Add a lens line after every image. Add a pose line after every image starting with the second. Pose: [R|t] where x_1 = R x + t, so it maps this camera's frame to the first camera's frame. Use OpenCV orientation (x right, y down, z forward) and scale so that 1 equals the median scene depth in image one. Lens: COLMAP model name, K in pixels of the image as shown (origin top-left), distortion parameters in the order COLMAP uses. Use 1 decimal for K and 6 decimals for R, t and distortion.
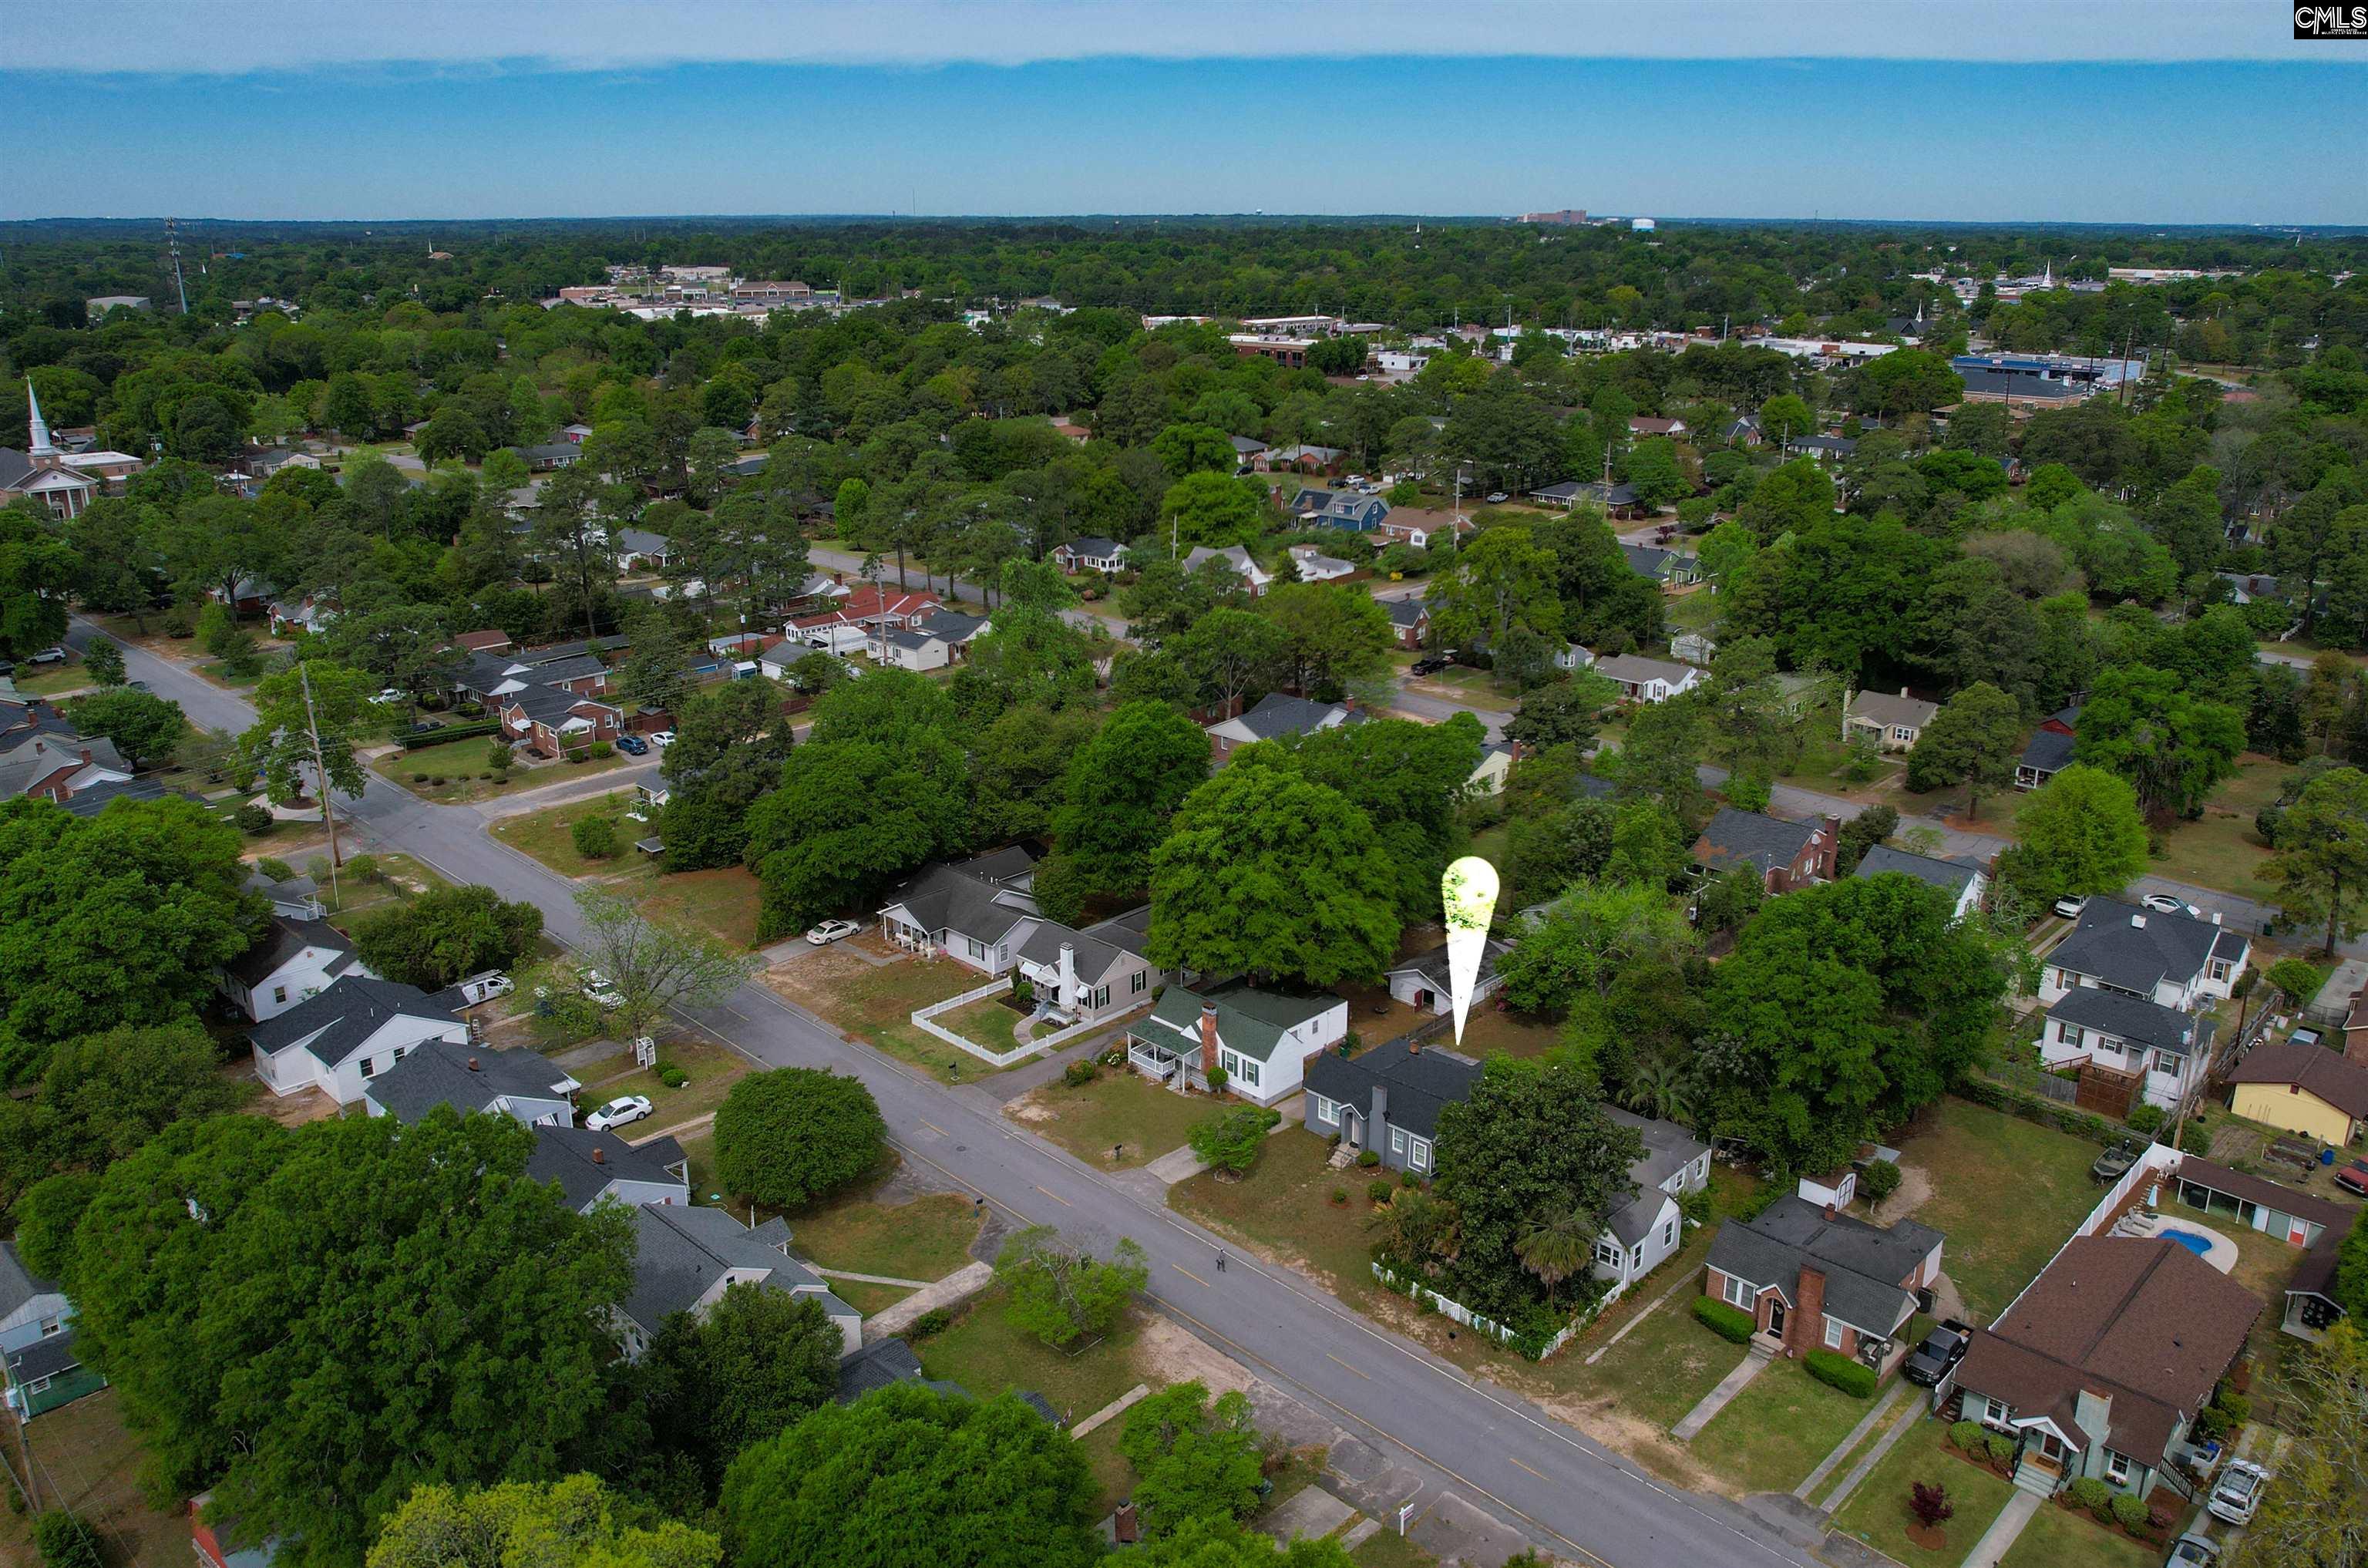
lens RADIAL K [[1736.9, 0, 1161.2], [0, 1736.9, 720.7], [0, 0, 1]] dist [-0.077905, 0.056929]
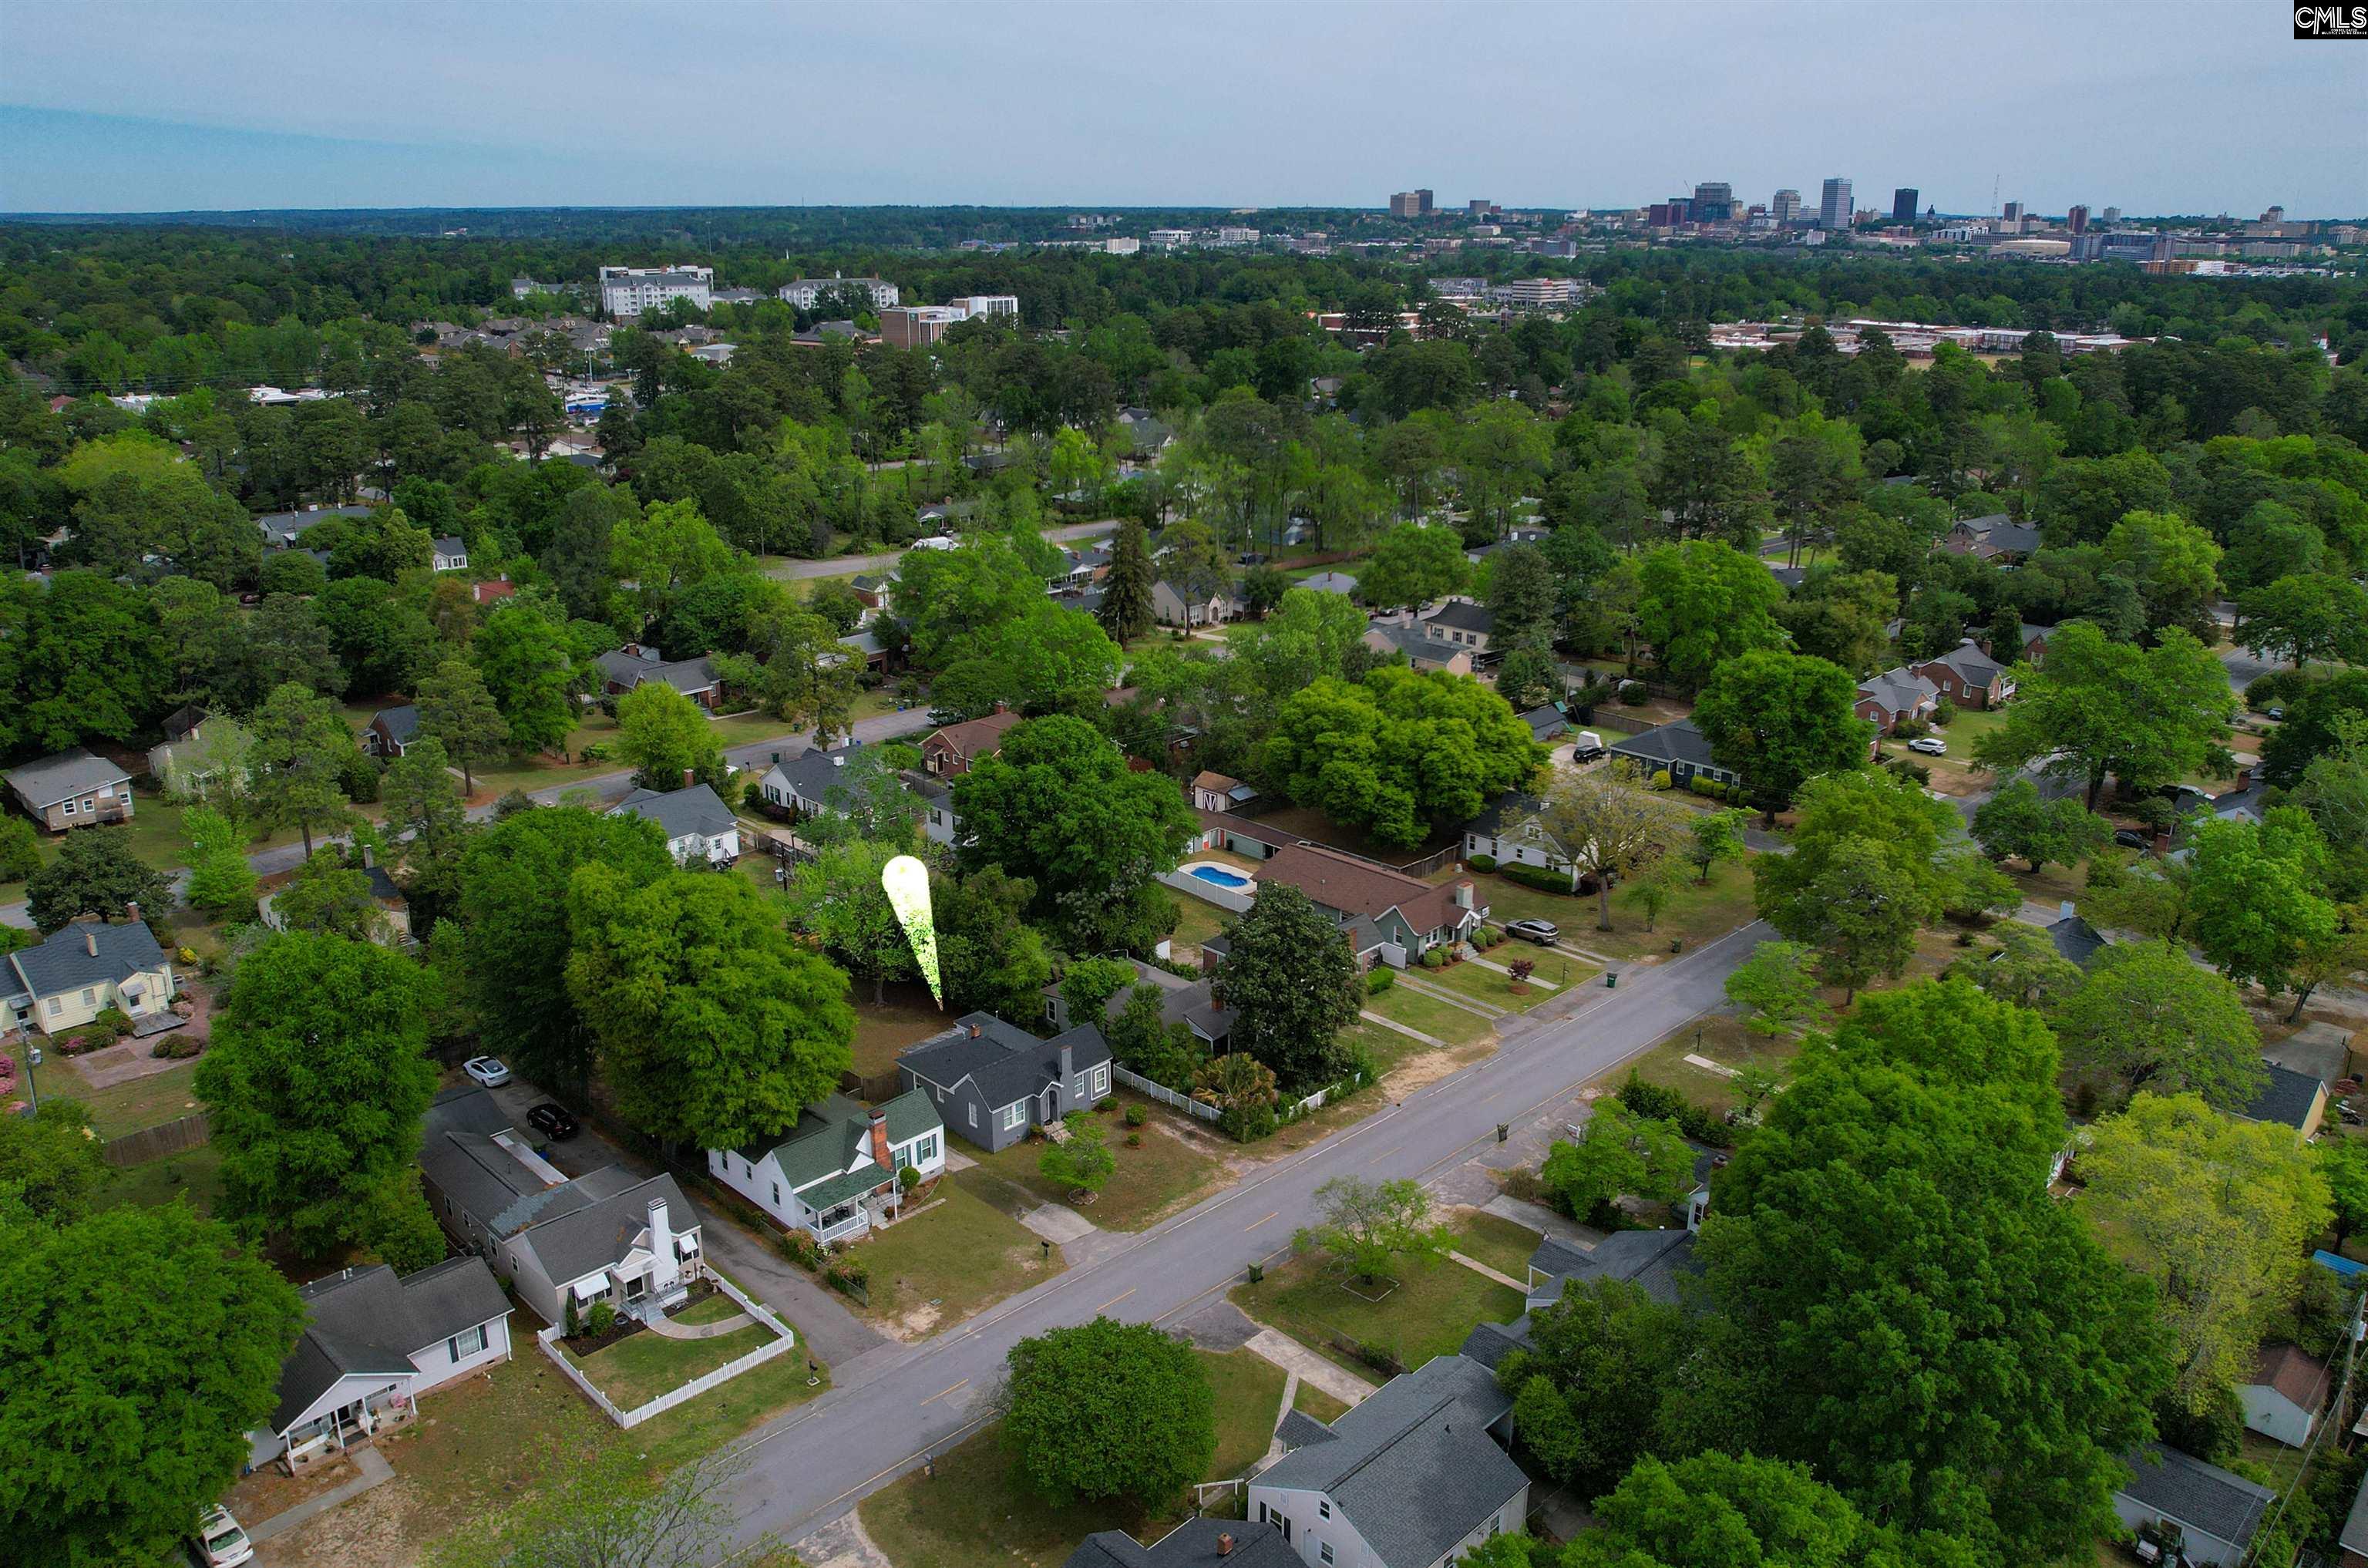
lens RADIAL K [[1890.9, 0, 1216.8], [0, 1890.9, 789.5], [0, 0, 1]] dist [-0.066496, 0.004326]
pose [[-0.012114, -0.318887, 0.947715, -0.805107], [0.265525, 0.912732, 0.310510, -0.226695], [-0.964028, 0.255404, 0.073616, 0.724272]]
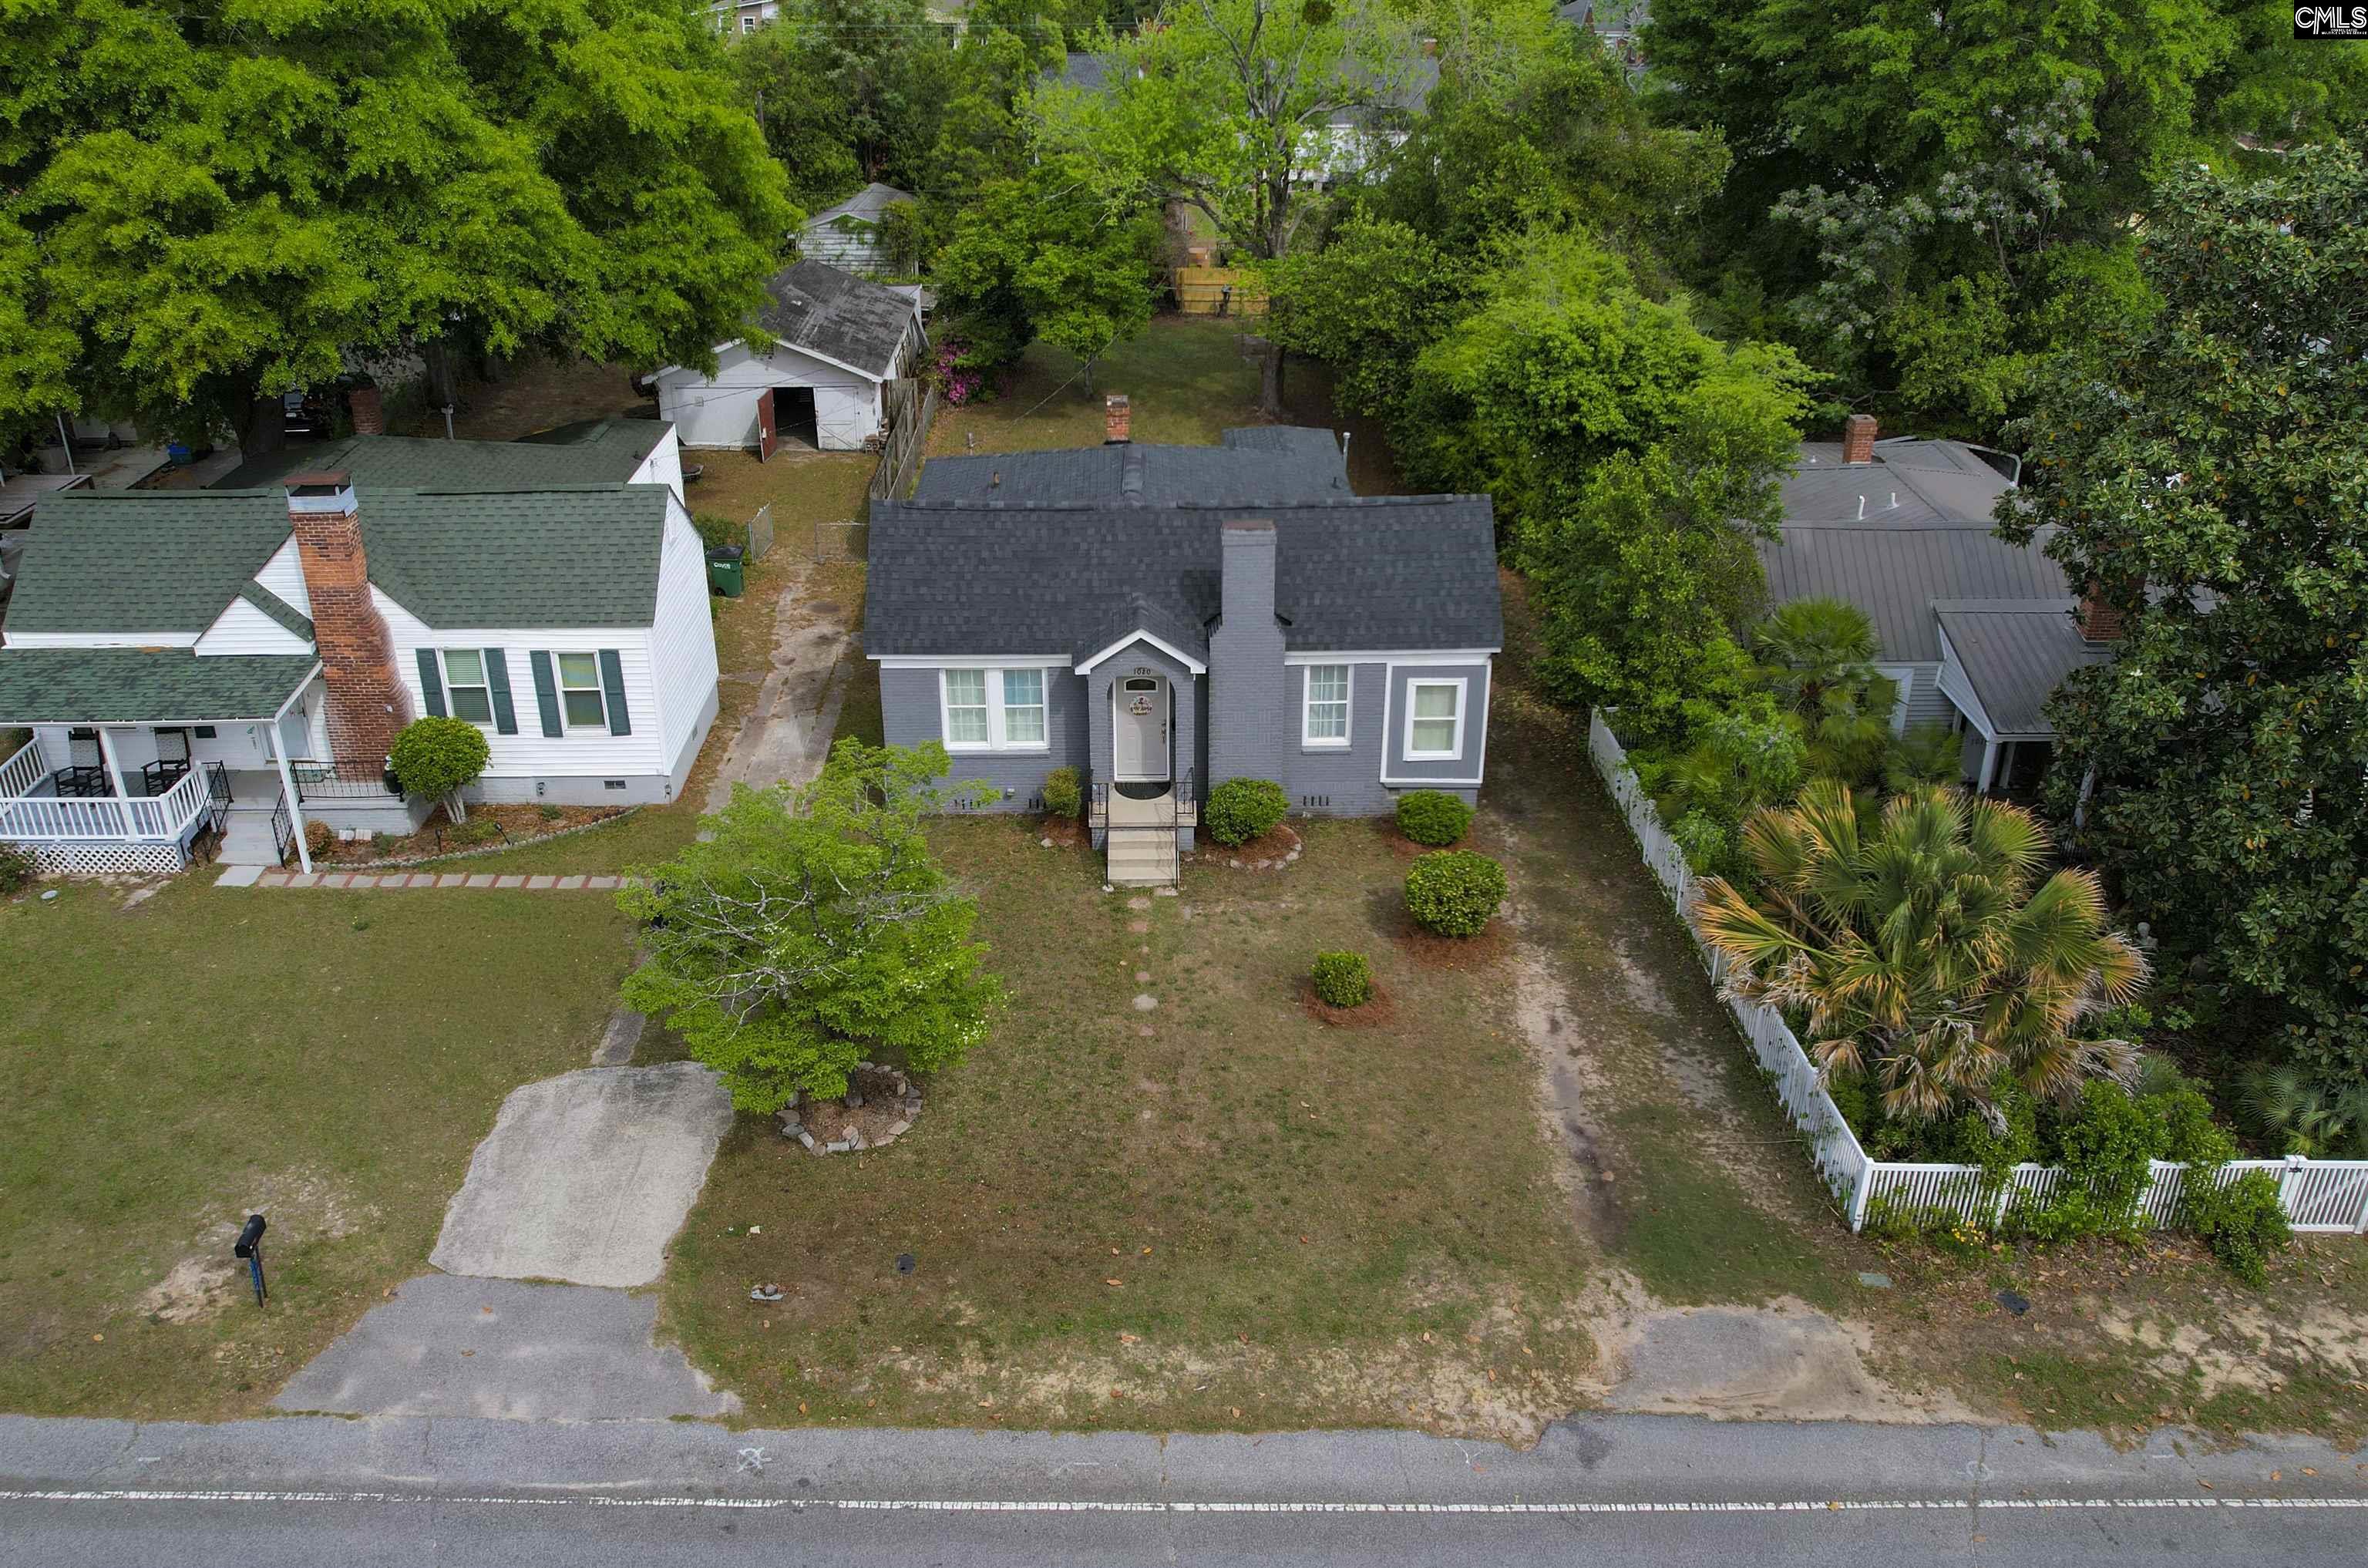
lens RADIAL K [[1736.9, 0, 1161.2], [0, 1736.9, 720.7], [0, 0, 1]] dist [-0.077905, 0.056929]
pose [[0.712292, -0.313772, 0.627843, -0.045813], [0.193196, 0.947607, 0.254395, 0.158019], [-0.674770, -0.059907, 0.735592, 0.750679]]
